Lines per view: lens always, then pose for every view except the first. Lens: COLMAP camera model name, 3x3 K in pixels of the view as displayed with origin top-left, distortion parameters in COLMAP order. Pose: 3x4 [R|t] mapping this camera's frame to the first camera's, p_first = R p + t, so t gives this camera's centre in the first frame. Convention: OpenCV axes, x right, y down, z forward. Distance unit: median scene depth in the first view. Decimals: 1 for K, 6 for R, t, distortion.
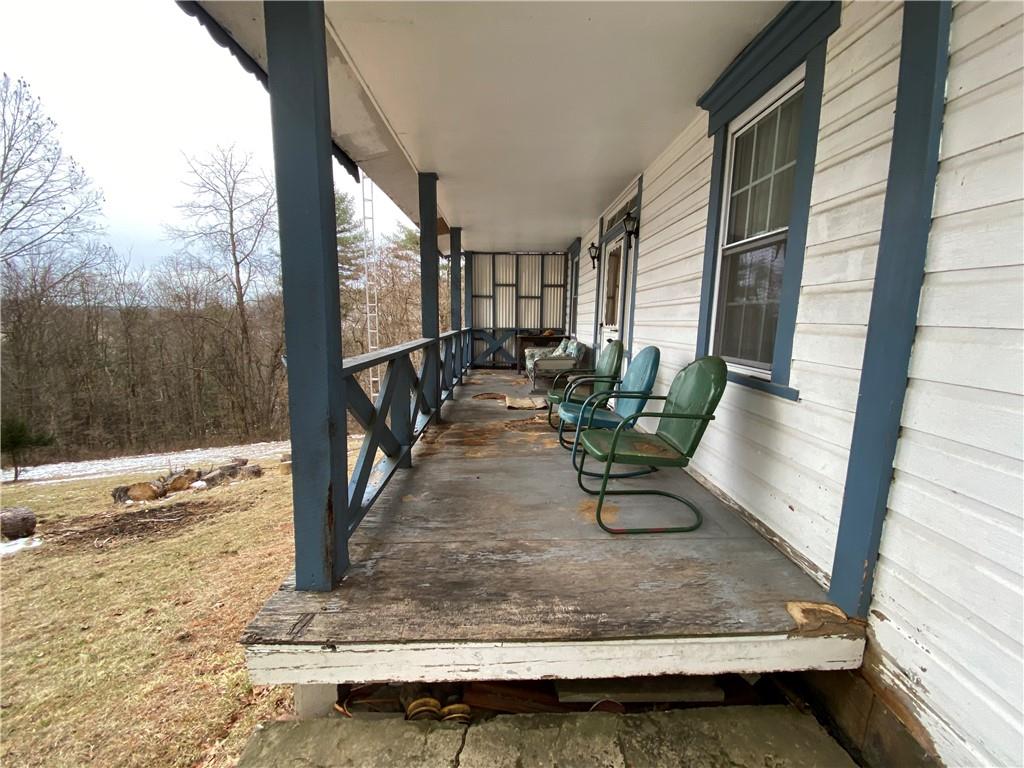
lens RADIAL K [[420.9, 0, 508.2], [0, 420.9, 386.1], [0, 0, 1]] dist [0.042423, -0.030611]
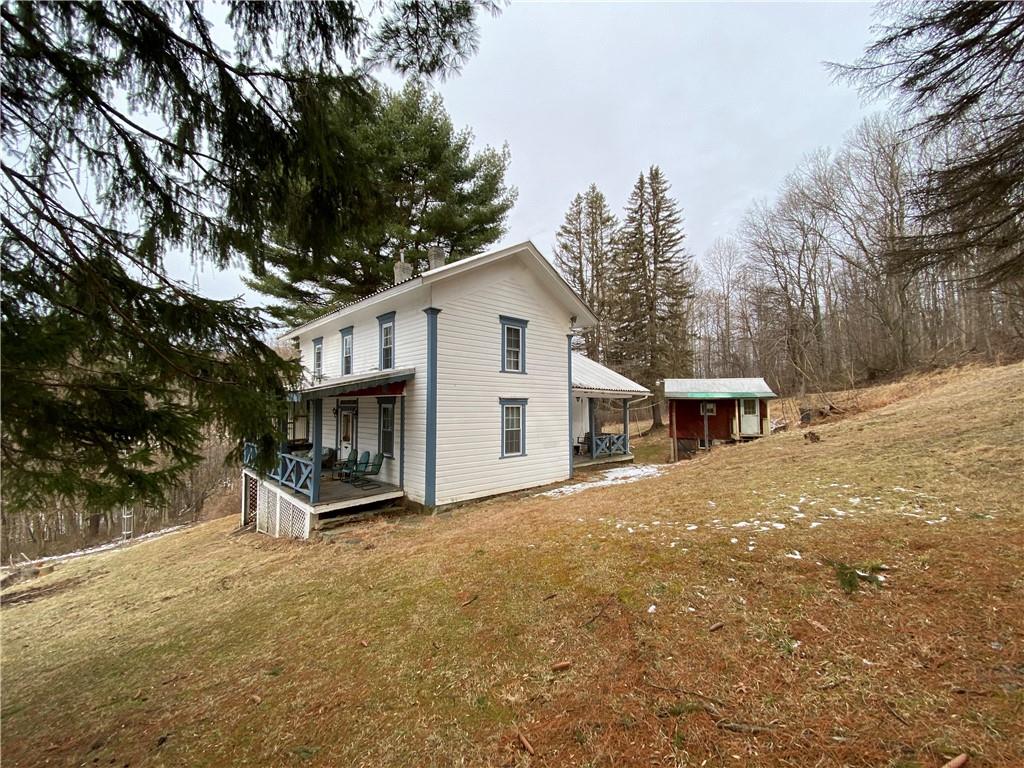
lens RADIAL K [[420.9, 0, 508.2], [0, 420.9, 386.1], [0, 0, 1]] dist [0.042423, -0.030611]
pose [[0.746858, 0.012160, 0.664872, -0.474259], [0.118908, 0.981276, -0.151518, 0.025723], [-0.654266, 0.192221, 0.731429, -1.042291]]
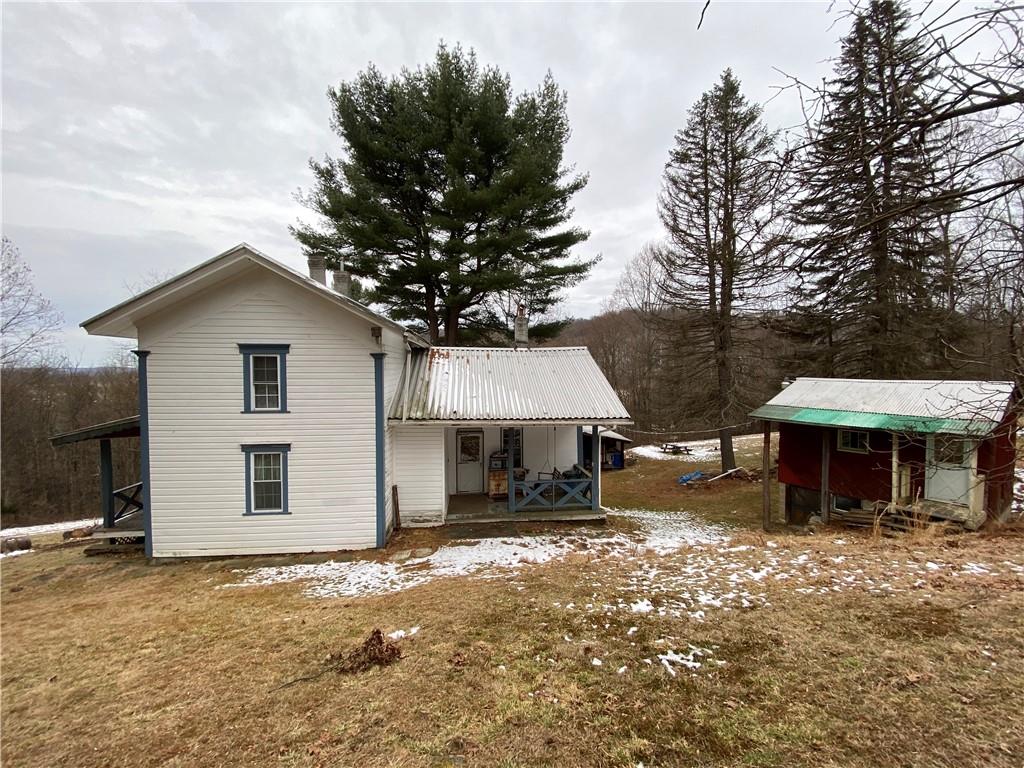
lens RADIAL K [[420.9, 0, 508.2], [0, 420.9, 386.1], [0, 0, 1]] dist [0.042423, -0.030611]
pose [[0.997063, -0.022974, 0.073065, 1.055573], [0.031540, 0.992471, -0.118346, -0.143160], [-0.069796, 0.120303, 0.990281, -1.234402]]
